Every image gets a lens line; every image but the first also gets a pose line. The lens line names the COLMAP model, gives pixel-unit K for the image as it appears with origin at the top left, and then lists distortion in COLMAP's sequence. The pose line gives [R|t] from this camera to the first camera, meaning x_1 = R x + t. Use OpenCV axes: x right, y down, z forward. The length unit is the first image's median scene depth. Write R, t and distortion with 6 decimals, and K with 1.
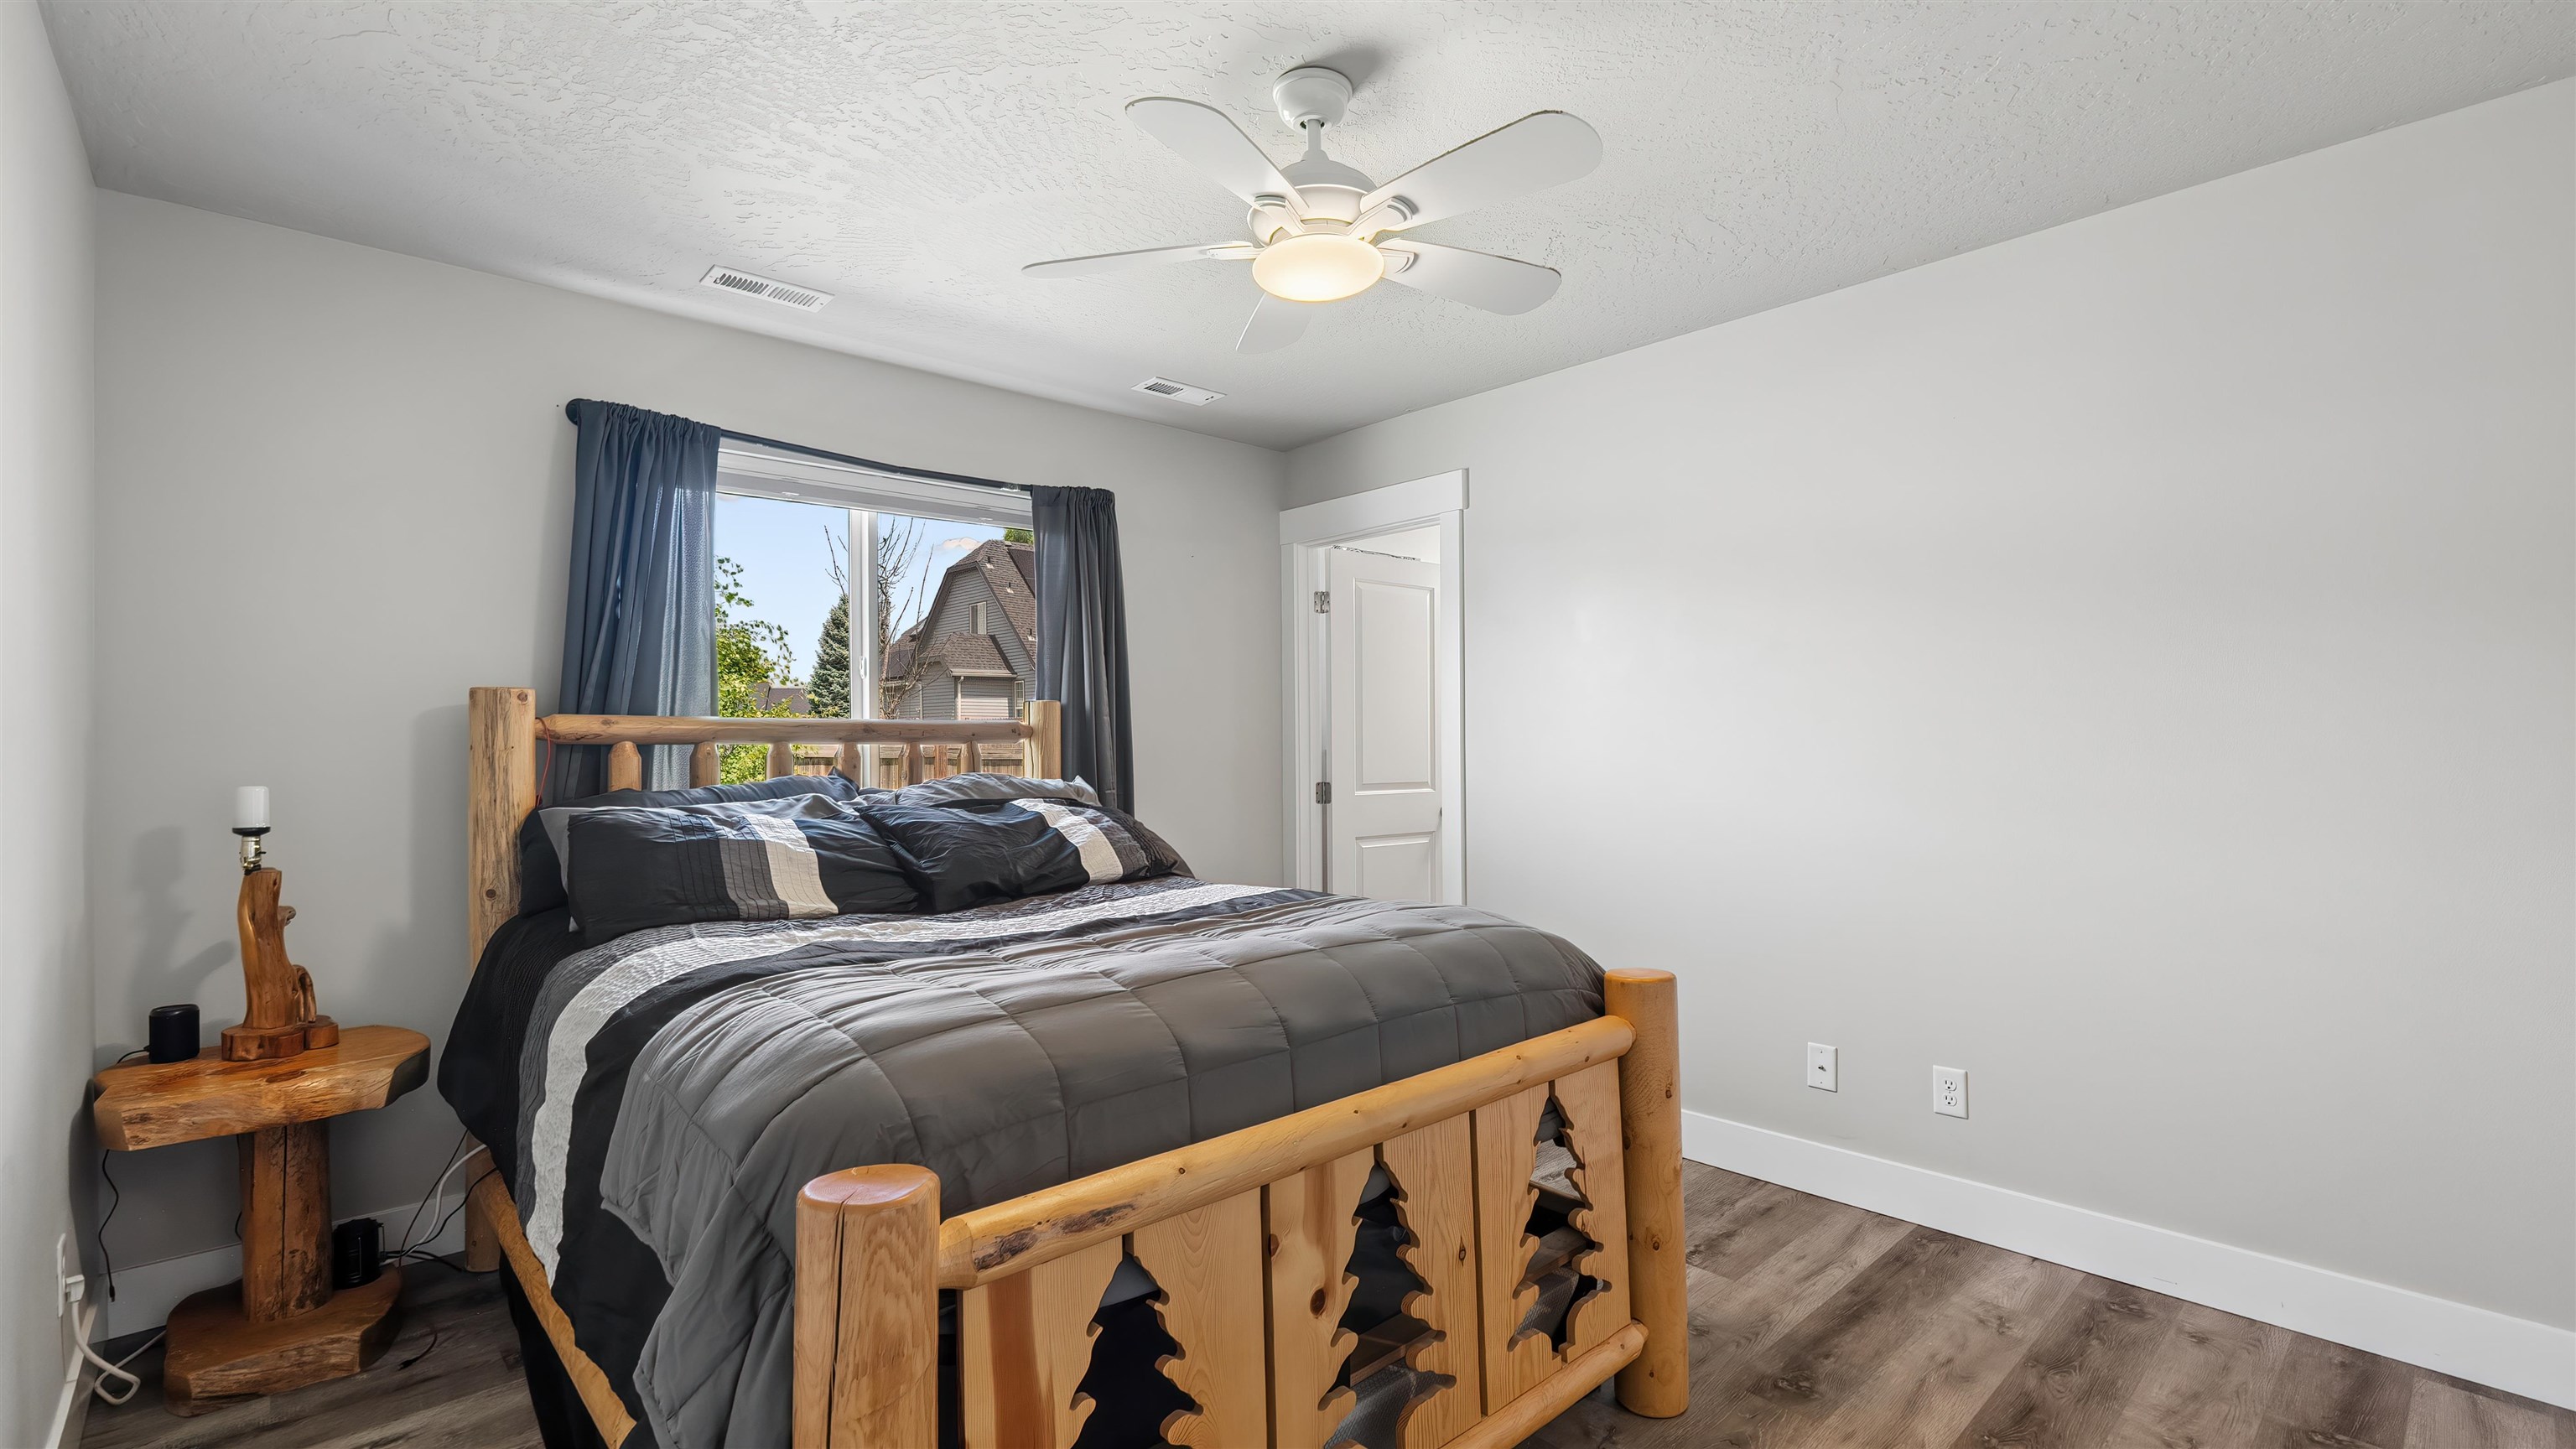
lens RADIAL K [[1130.4, 0, 1291.1], [0, 1130.4, 722.7], [0, 0, 1]] dist [-0.005411, 0.001100]
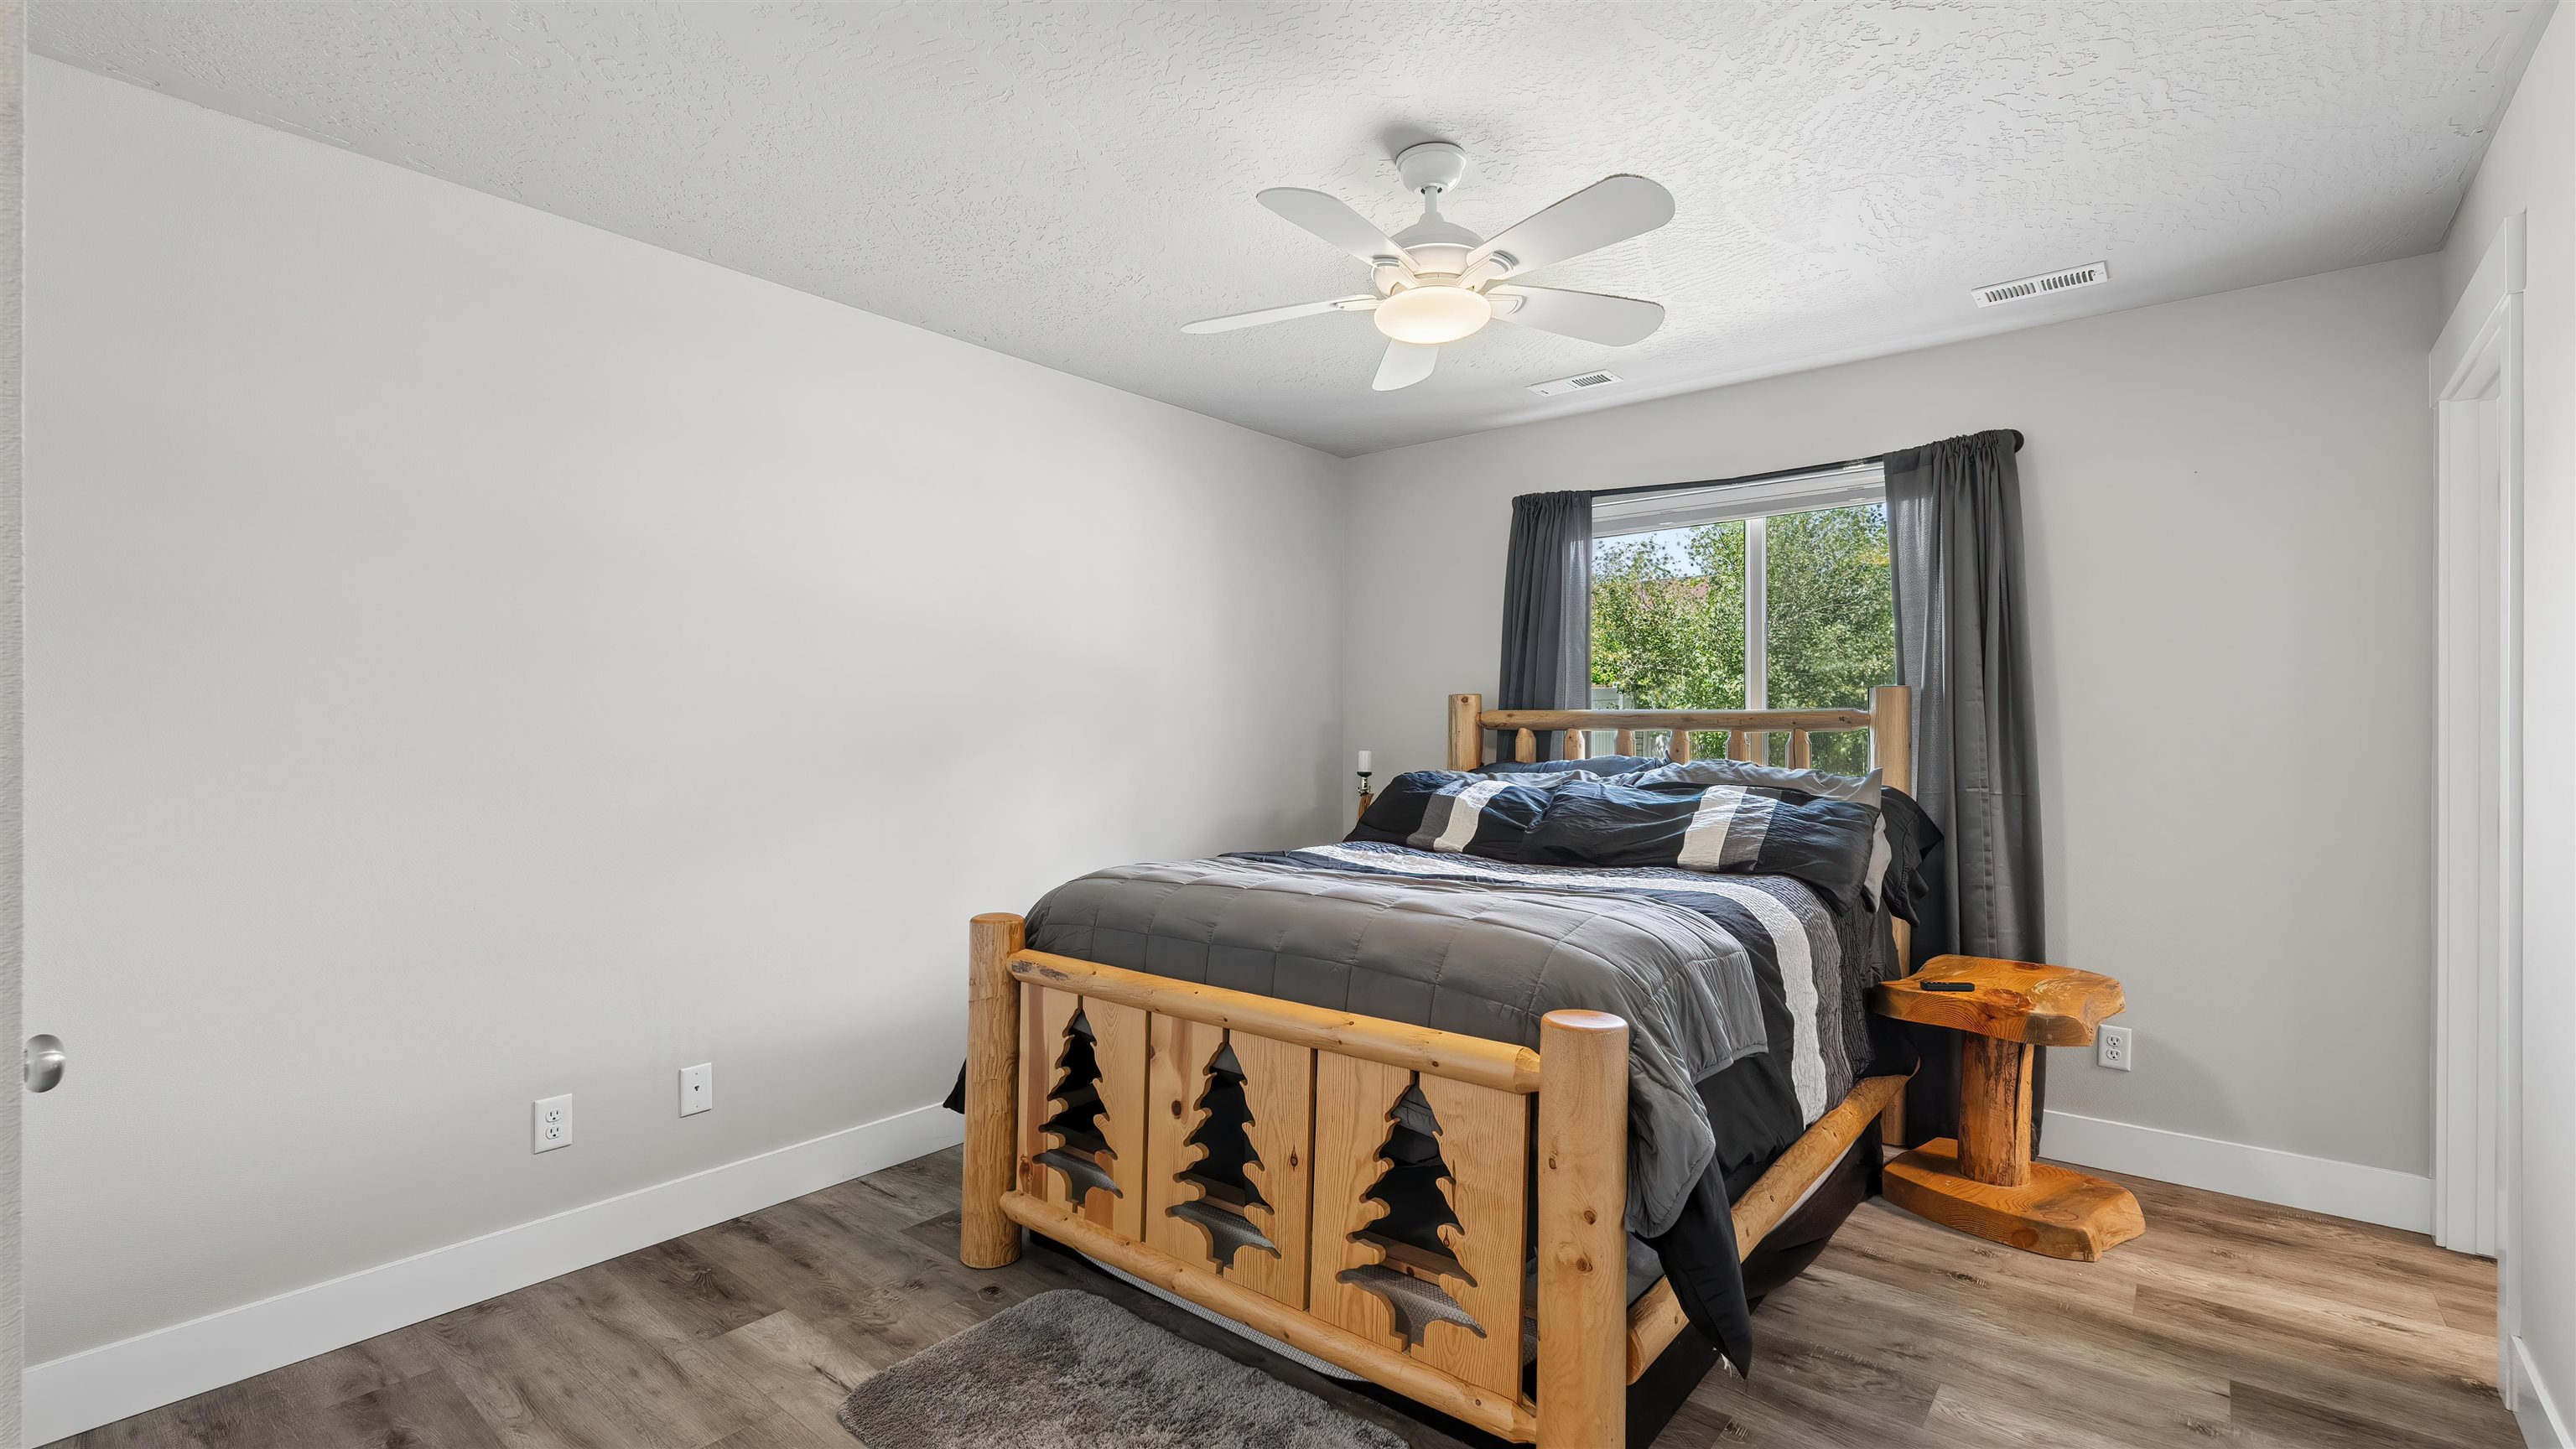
lens RADIAL K [[1130.4, 0, 1293.0], [0, 1130.4, 724.4], [0, 0, 1]] dist [-0.005411, 0.001100]
pose [[0.142236, 0.001788, -0.989831, 1.245740], [0.012419, 0.999916, 0.003591, 0.003737], [0.989755, -0.012803, 0.142202, 0.778617]]
